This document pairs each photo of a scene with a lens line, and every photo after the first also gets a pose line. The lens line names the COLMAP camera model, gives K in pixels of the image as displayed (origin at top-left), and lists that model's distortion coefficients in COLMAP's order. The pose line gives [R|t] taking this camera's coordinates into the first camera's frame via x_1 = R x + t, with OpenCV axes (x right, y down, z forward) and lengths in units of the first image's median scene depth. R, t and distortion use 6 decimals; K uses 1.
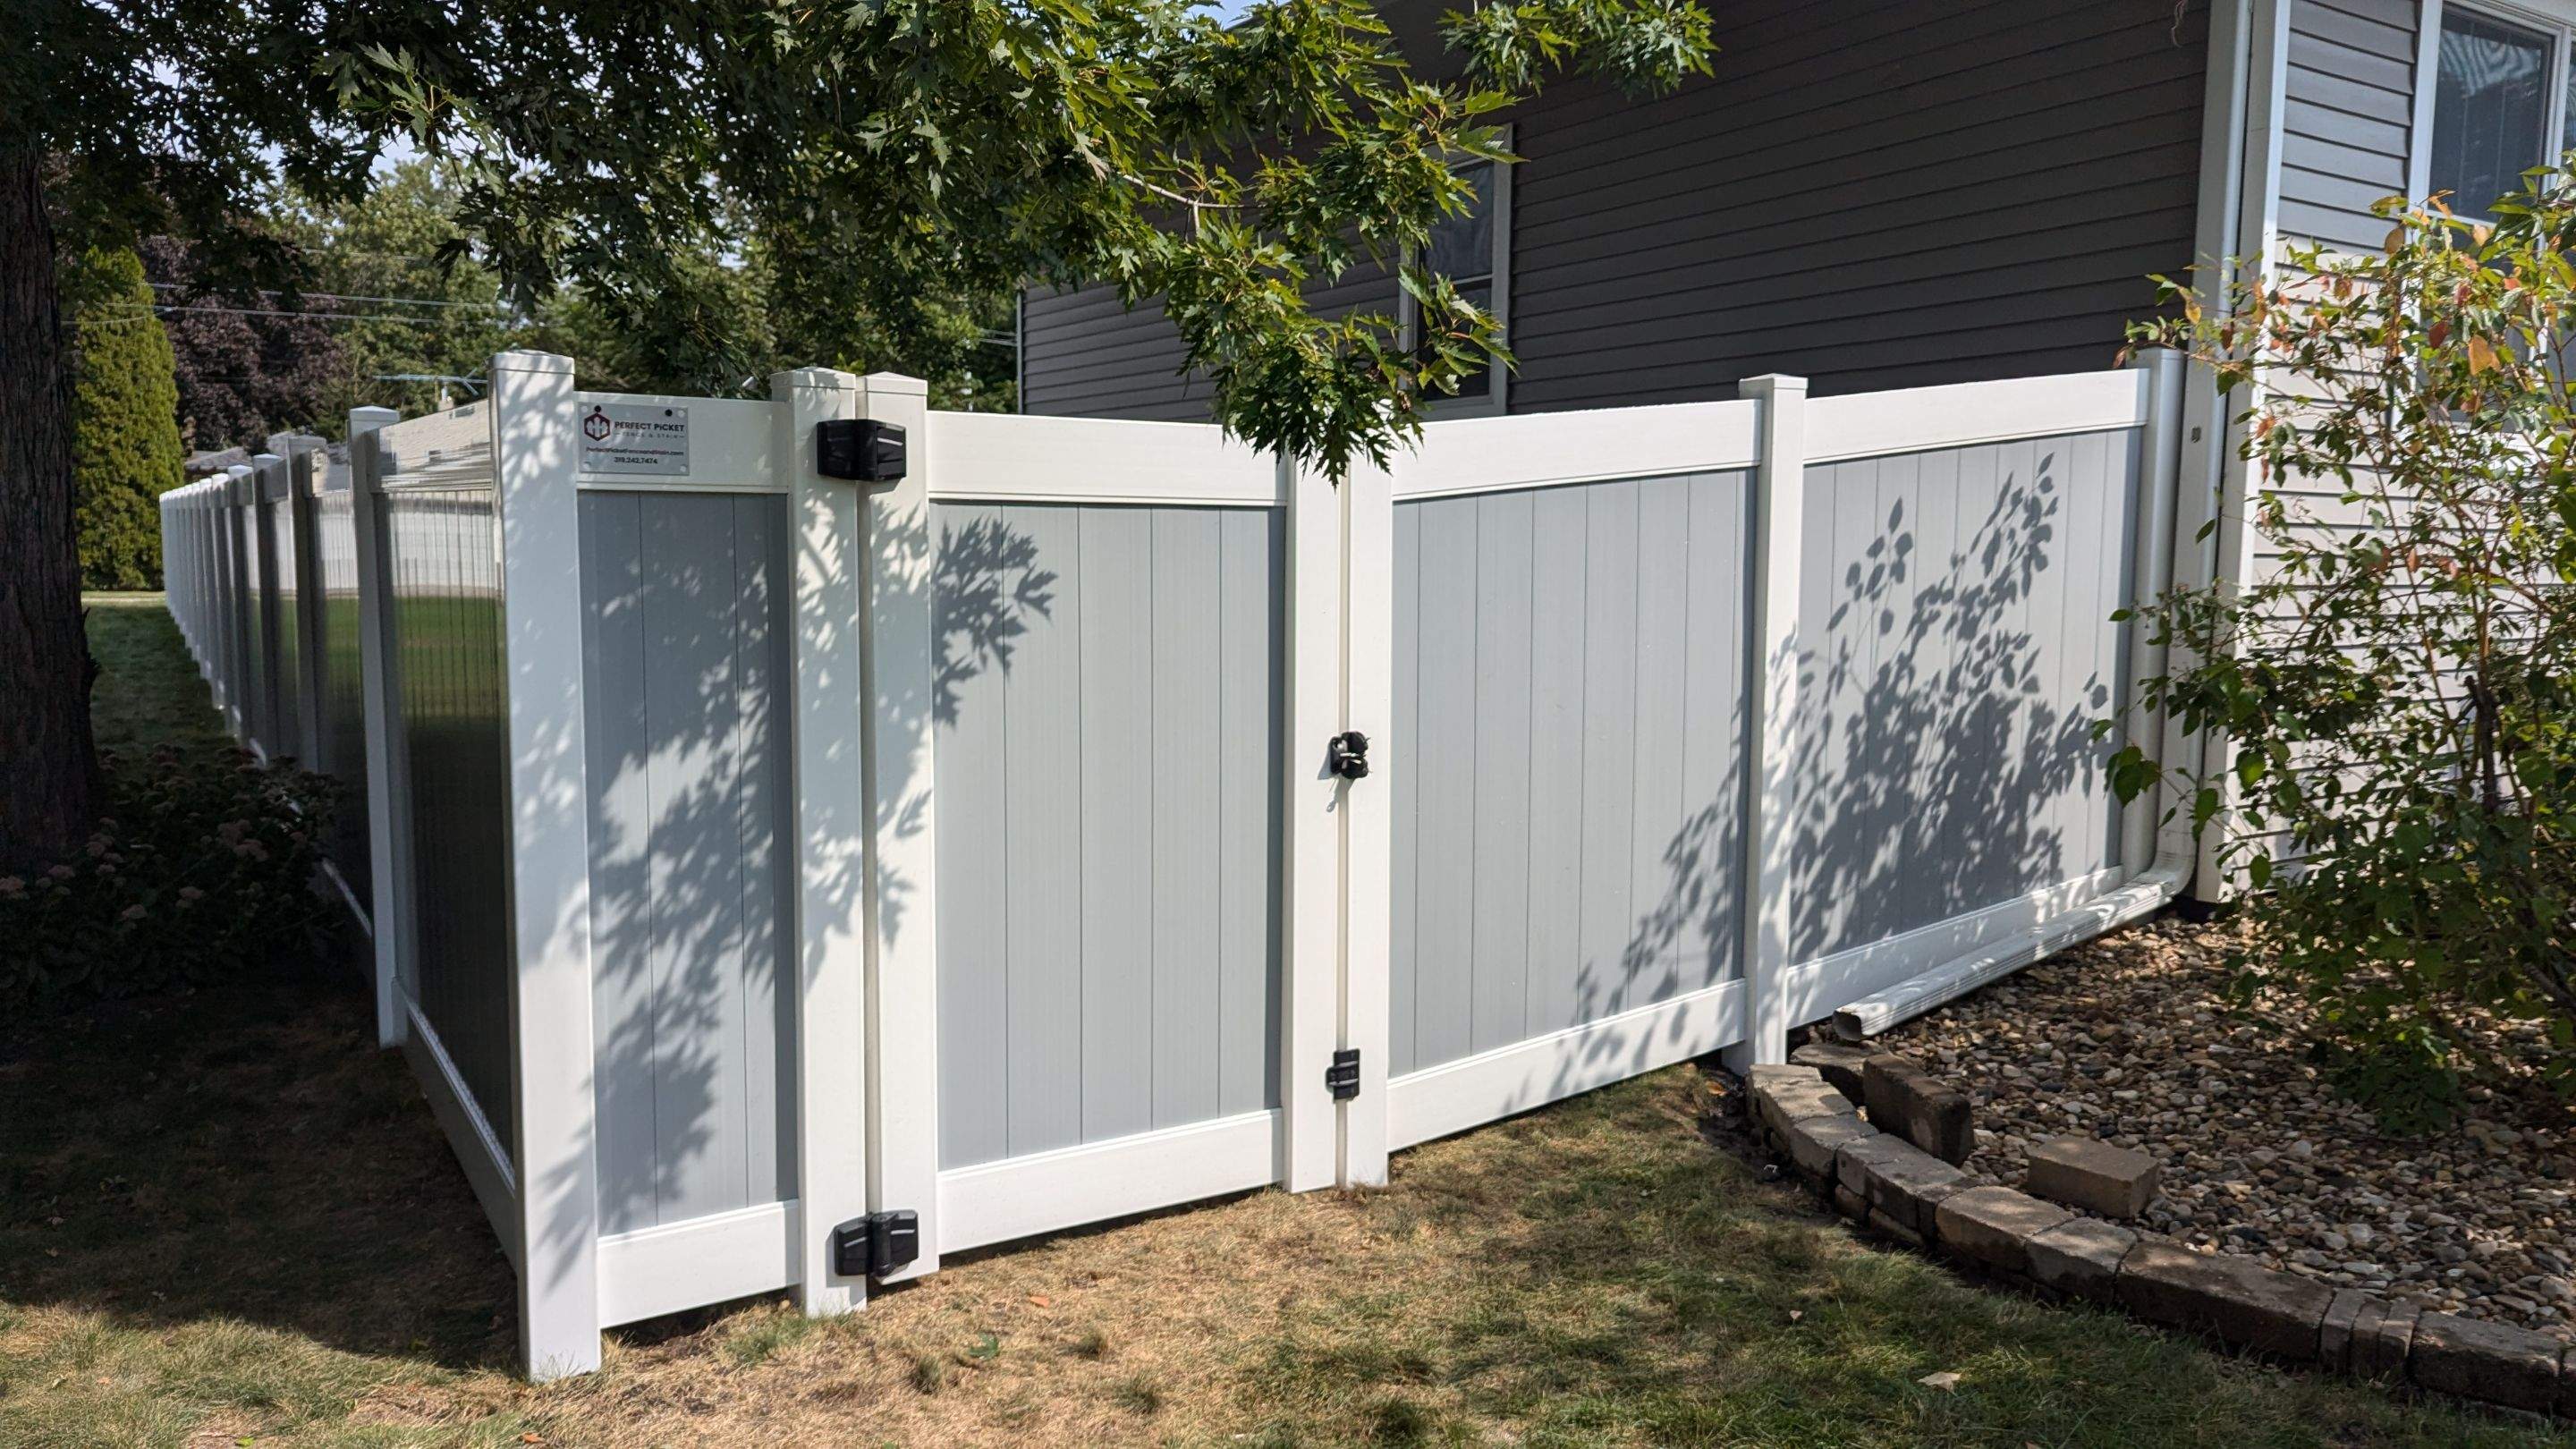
lens RADIAL K [[1821.5, 0, 1292.2], [0, 1821.5, 716.7], [0, 0, 1]] dist [0.064789, -0.068384]
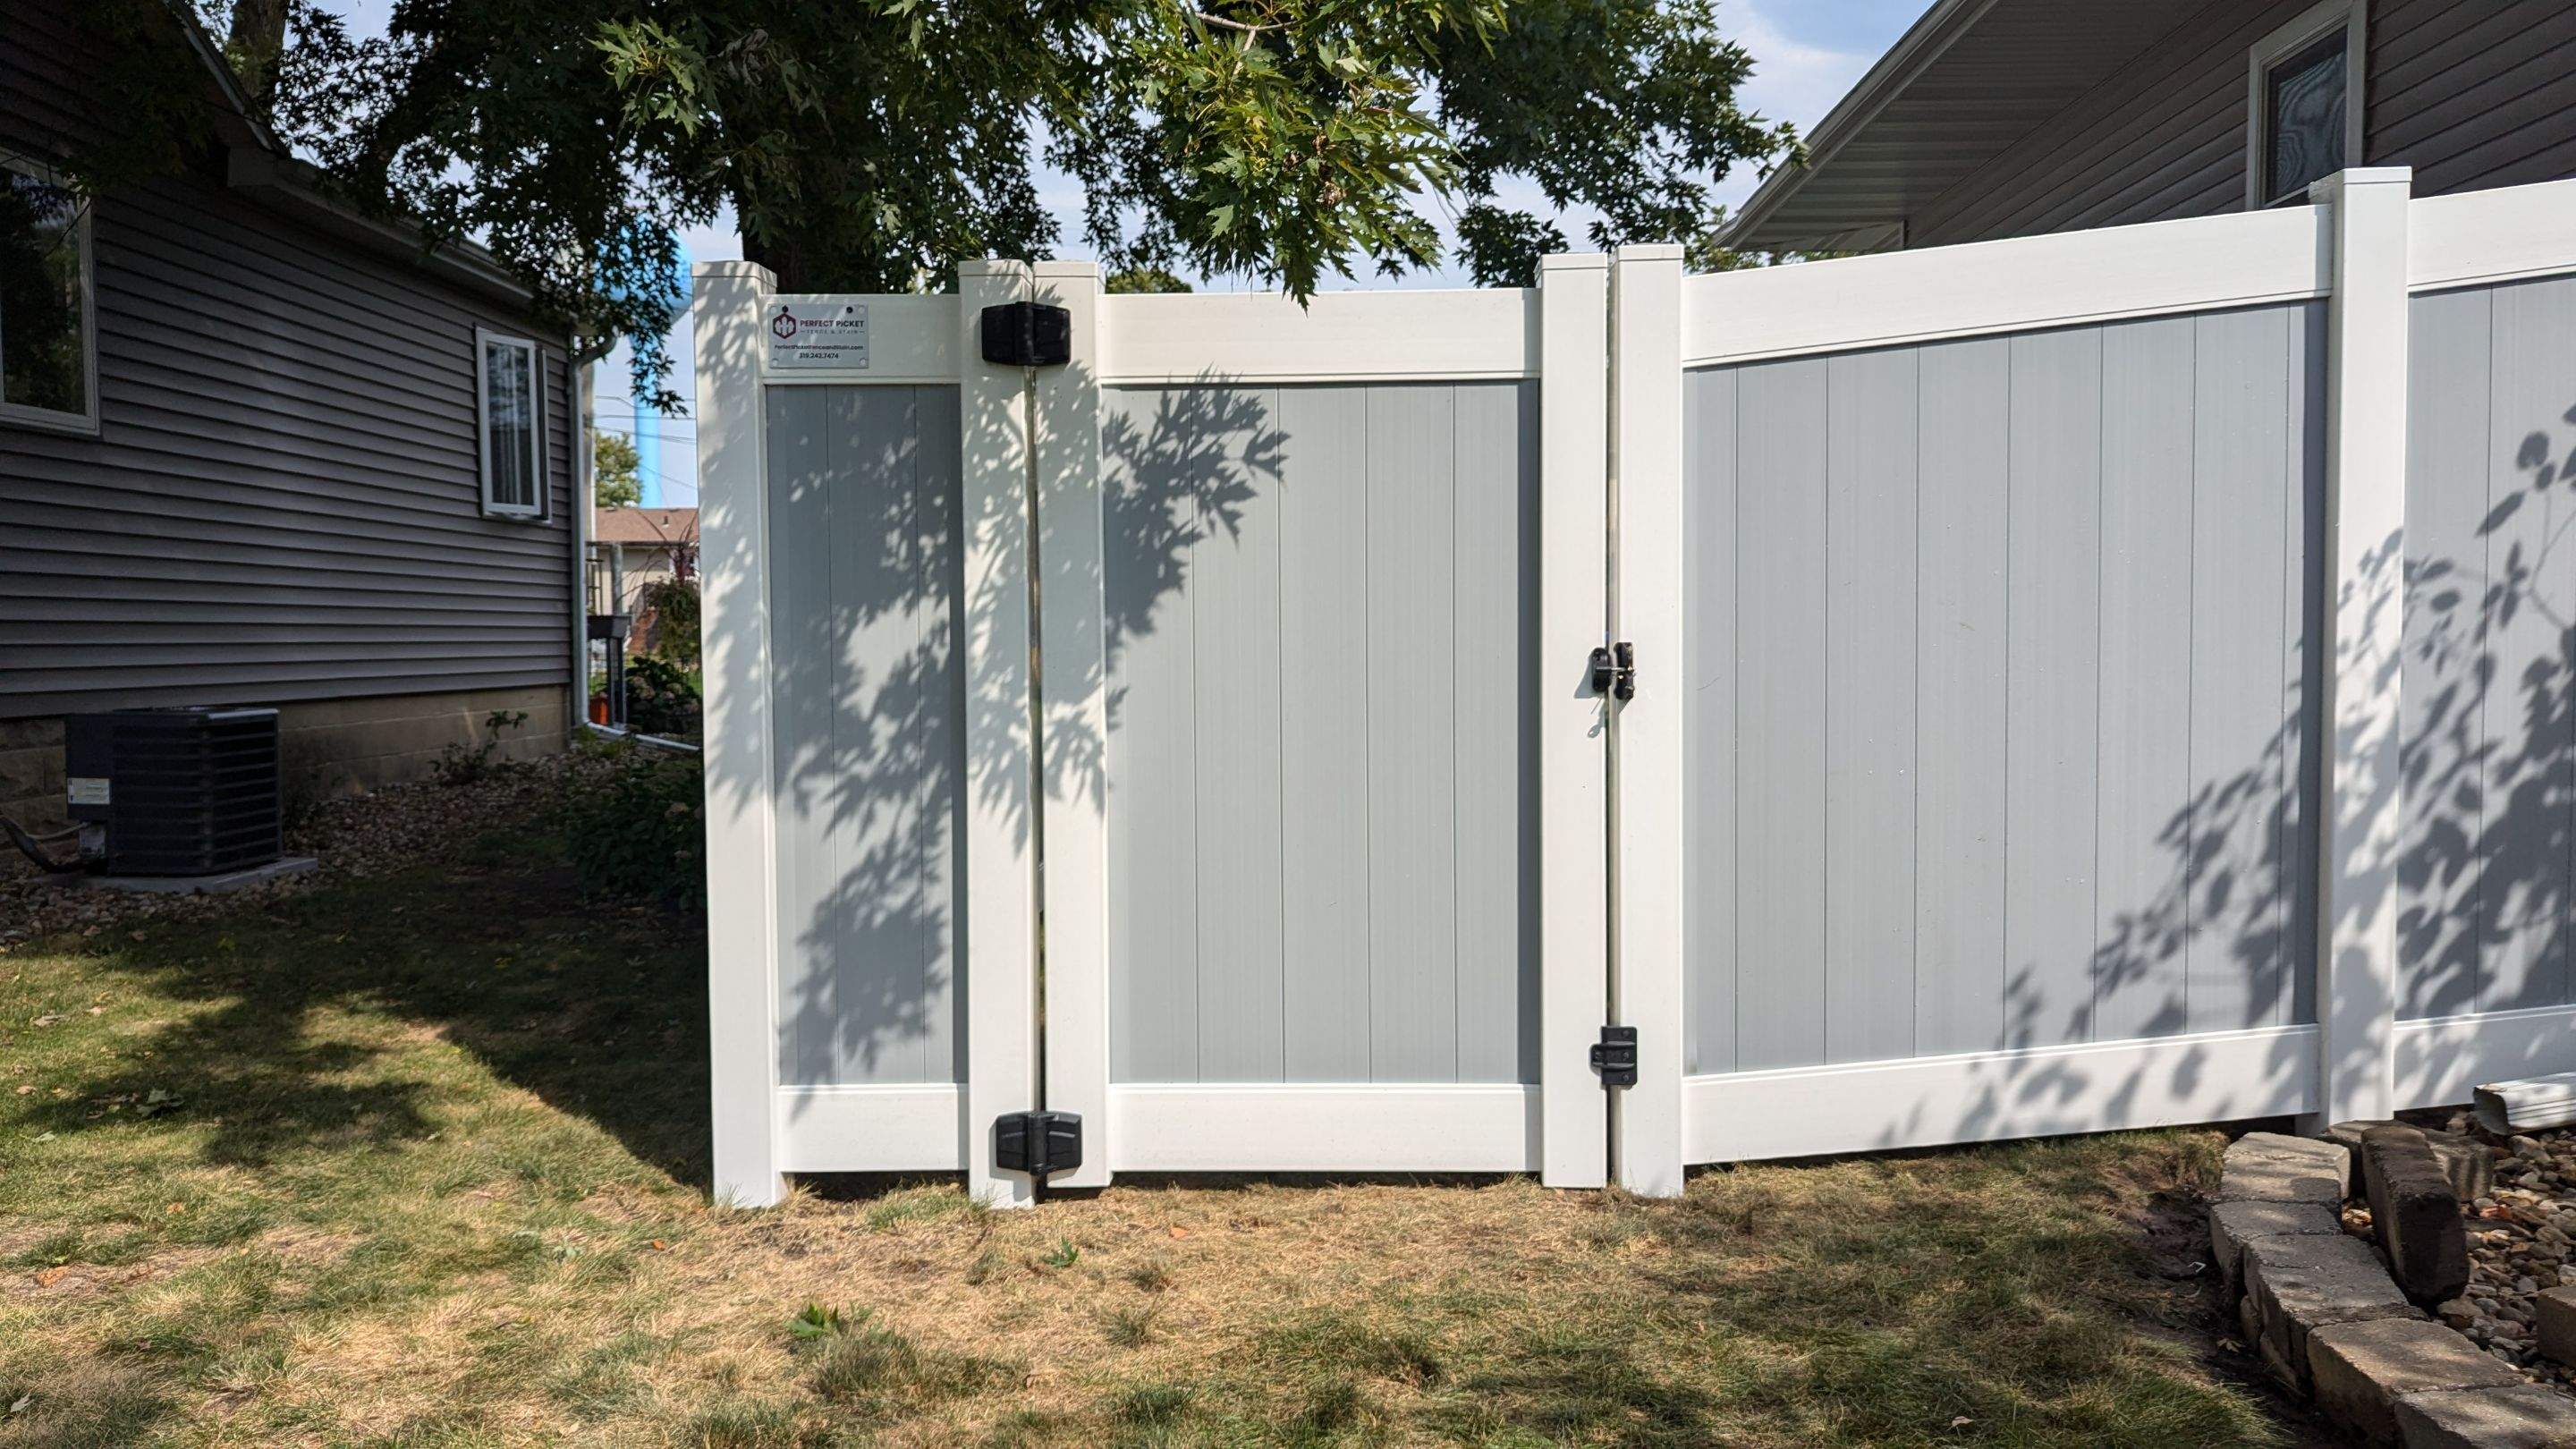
lens RADIAL K [[1862.3, 0, 1284.5], [0, 1862.3, 723.1], [0, 0, 1]] dist [0.055272, -0.074362]
pose [[0.830341, 0.018897, -0.556935, 0.375936], [-0.036489, 0.999124, -0.020502, 0.066292], [0.556059, 0.037345, 0.830303, 0.198291]]
